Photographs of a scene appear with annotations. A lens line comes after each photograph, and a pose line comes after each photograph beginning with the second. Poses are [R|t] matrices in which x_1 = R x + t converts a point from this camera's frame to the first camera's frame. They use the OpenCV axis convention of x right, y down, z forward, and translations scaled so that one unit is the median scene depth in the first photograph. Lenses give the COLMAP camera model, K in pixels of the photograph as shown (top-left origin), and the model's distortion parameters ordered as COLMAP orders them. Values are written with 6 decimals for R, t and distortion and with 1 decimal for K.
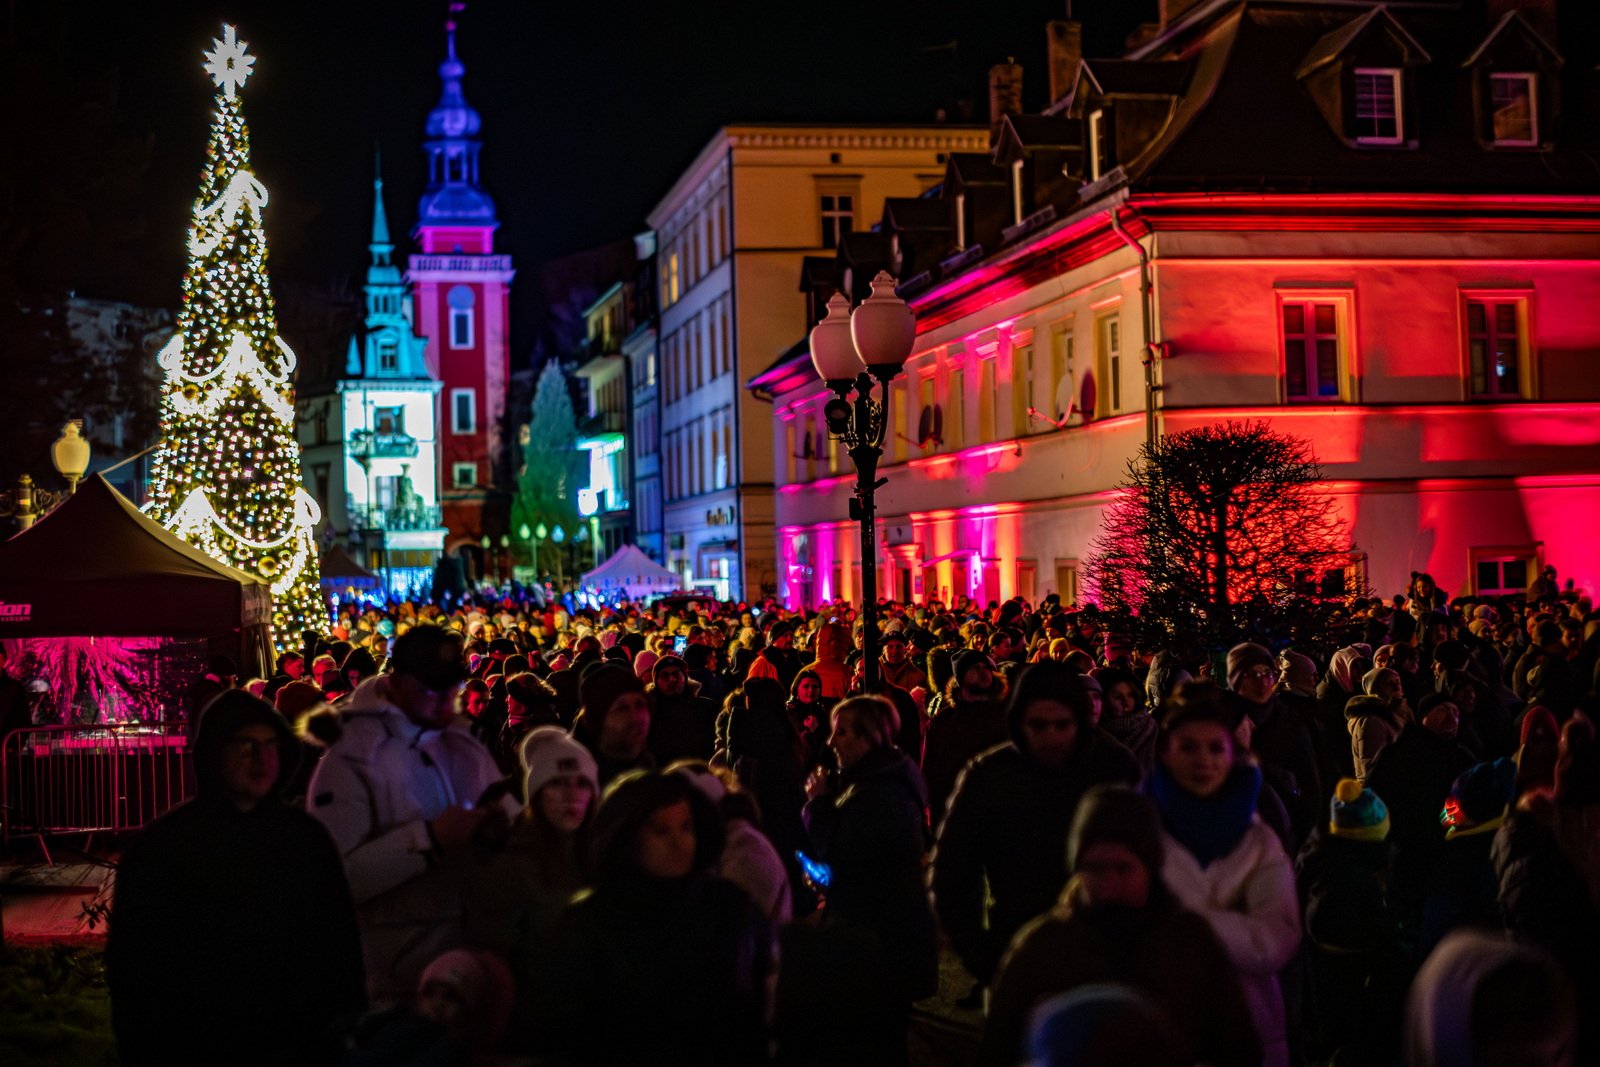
lens RADIAL K [[2335.3, 0, 827.3], [0, 2335.3, 532.1], [0, 0, 1]] dist [-0.166498, 0.092933]
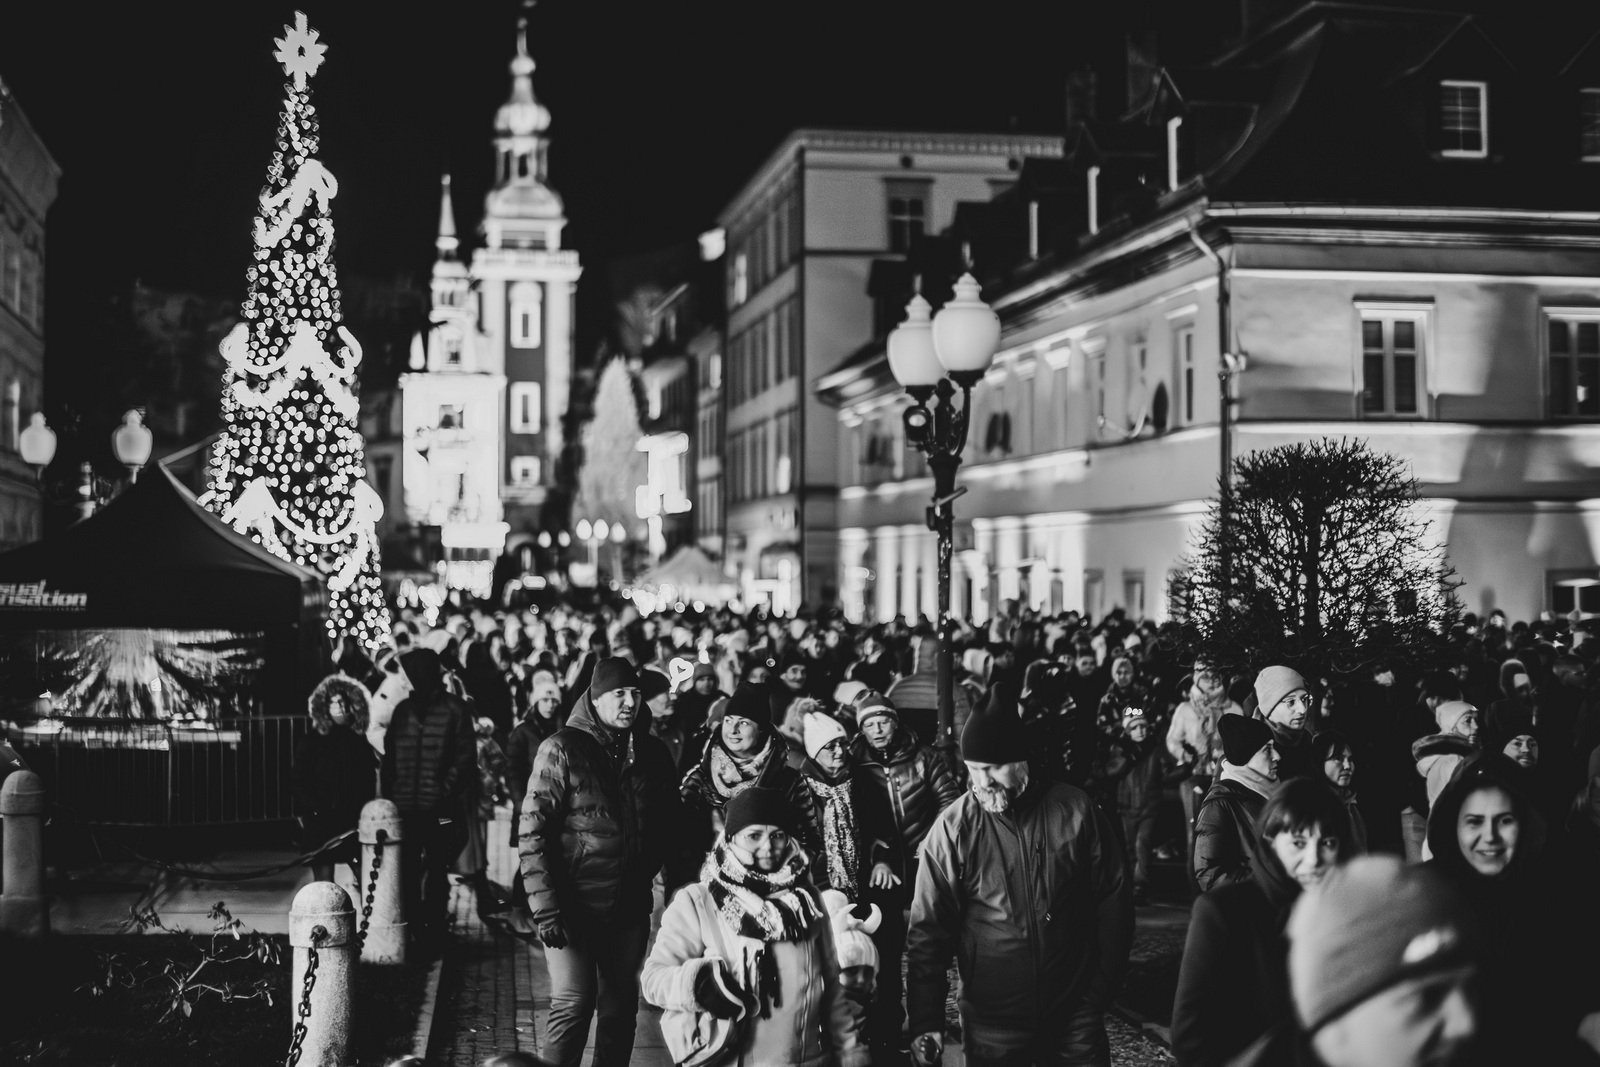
lens RADIAL K [[2311.3, 0, 800.0], [0, 2311.3, 533.5], [0, 0, 1]] dist [-0.174985, 0.128297]
pose [[0.999106, 0.023588, -0.035071, -0.005238], [-0.023602, 0.999721, 0.000034, -0.001497], [0.035062, 0.000794, 0.999385, 0.023629]]
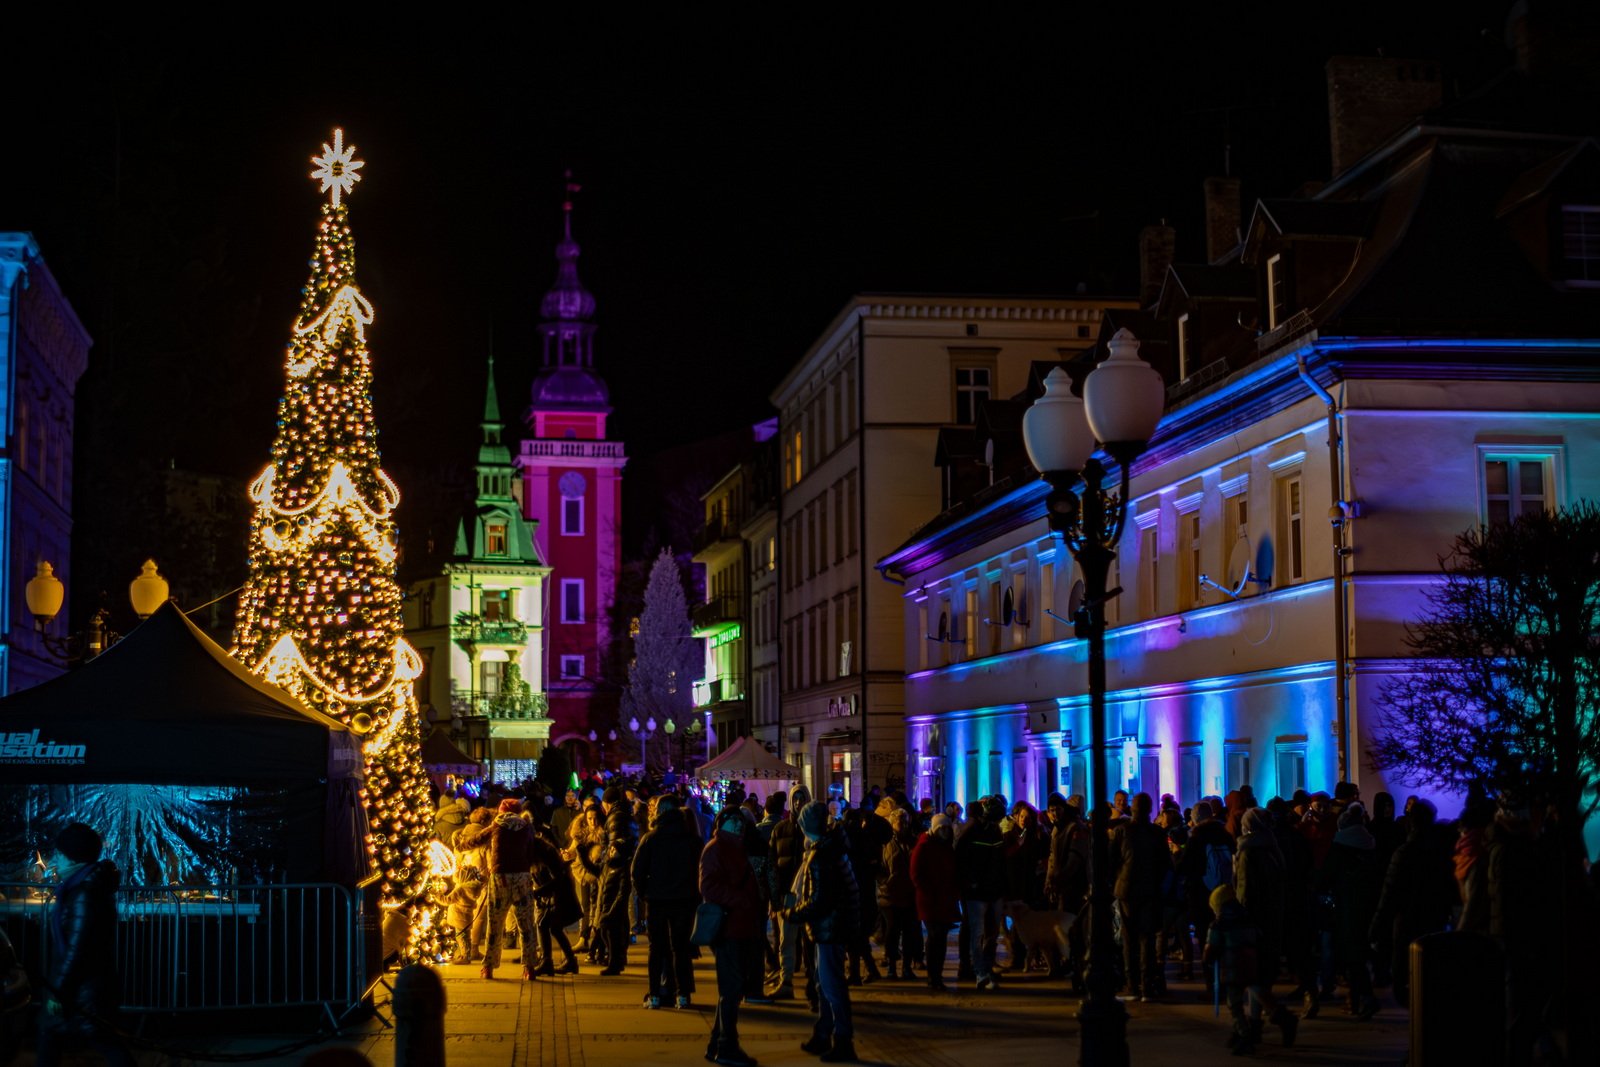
lens RADIAL K [[2233.3, 0, 797.4], [0, 2233.3, 605.9], [0, 0, 1]] dist [-0.194741, 0.076779]
pose [[0.998678, 0.014242, -0.049396, -0.029010], [-0.017721, 0.997338, -0.070726, 0.023732], [0.048257, 0.071508, 0.996272, 0.136581]]
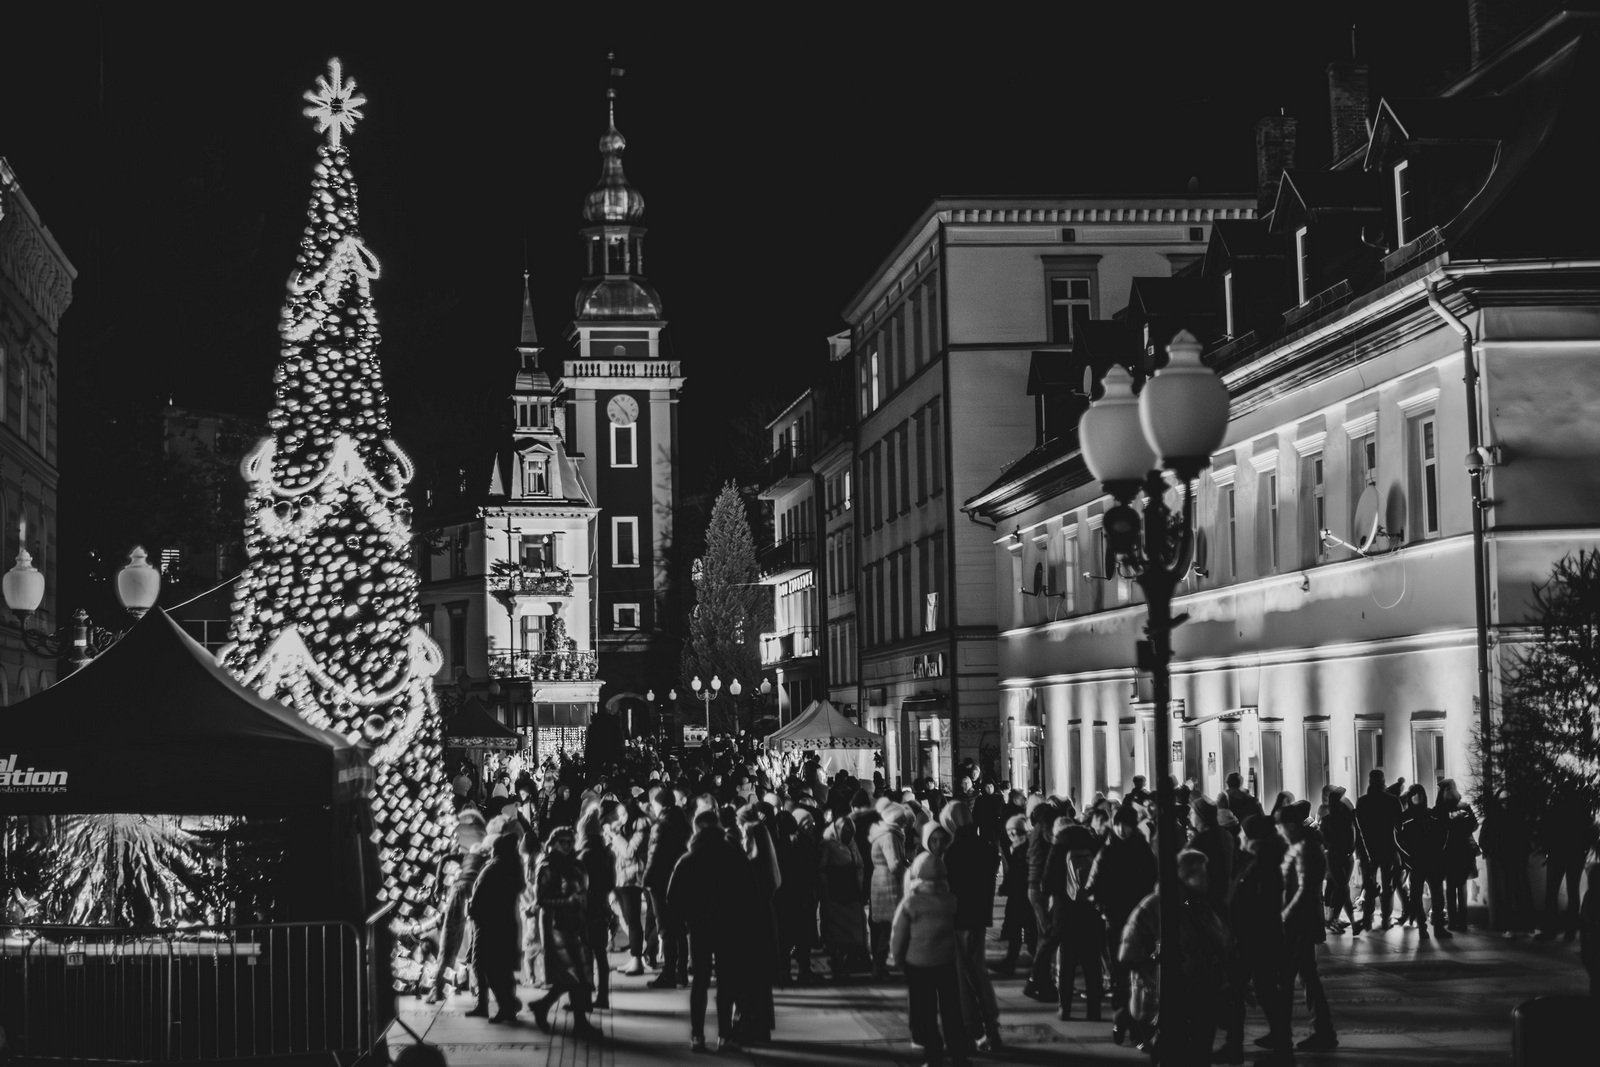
lens RADIAL K [[2582.1, 0, 712.5], [0, 2582.1, 490.5], [0, 0, 1]] dist [-0.199208, 0.098470]
pose [[0.992416, -0.004041, -0.122856, -0.014118], [-0.005150, 0.997216, -0.074395, -0.000721], [0.122815, 0.074463, 0.989632, 0.111496]]
